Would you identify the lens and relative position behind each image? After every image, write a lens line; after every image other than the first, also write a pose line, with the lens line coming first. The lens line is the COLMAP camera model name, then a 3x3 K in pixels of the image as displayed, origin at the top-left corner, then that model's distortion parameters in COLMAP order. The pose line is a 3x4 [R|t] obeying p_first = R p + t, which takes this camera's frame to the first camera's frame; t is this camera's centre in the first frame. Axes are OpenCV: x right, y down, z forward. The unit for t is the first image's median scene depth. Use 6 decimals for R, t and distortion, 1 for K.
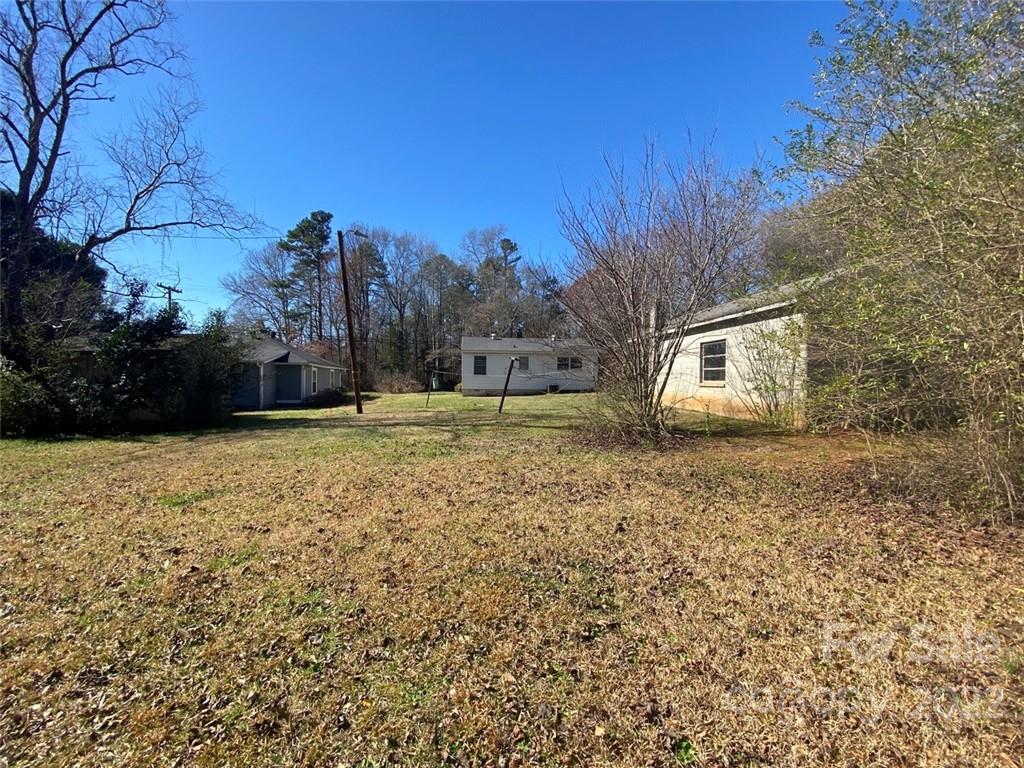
lens RADIAL K [[413.6, 0, 512.0], [0, 413.6, 384.0], [0, 0, 1]] dist [0.000207, -0.000014]
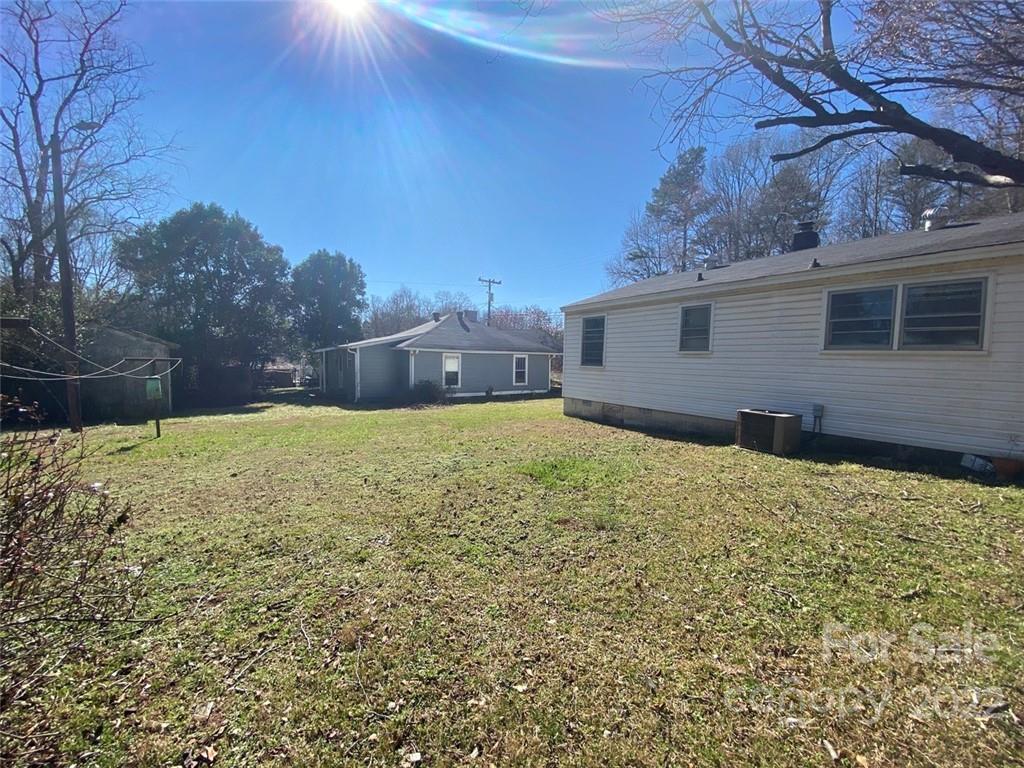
lens RADIAL K [[413.6, 0, 512.0], [0, 413.6, 384.0], [0, 0, 1]] dist [0.000207, -0.000014]
pose [[0.431560, 0.074498, -0.899003, 0.230559], [-0.053214, 0.996951, 0.057070, -0.021762], [0.900514, 0.023210, 0.434208, 0.764370]]
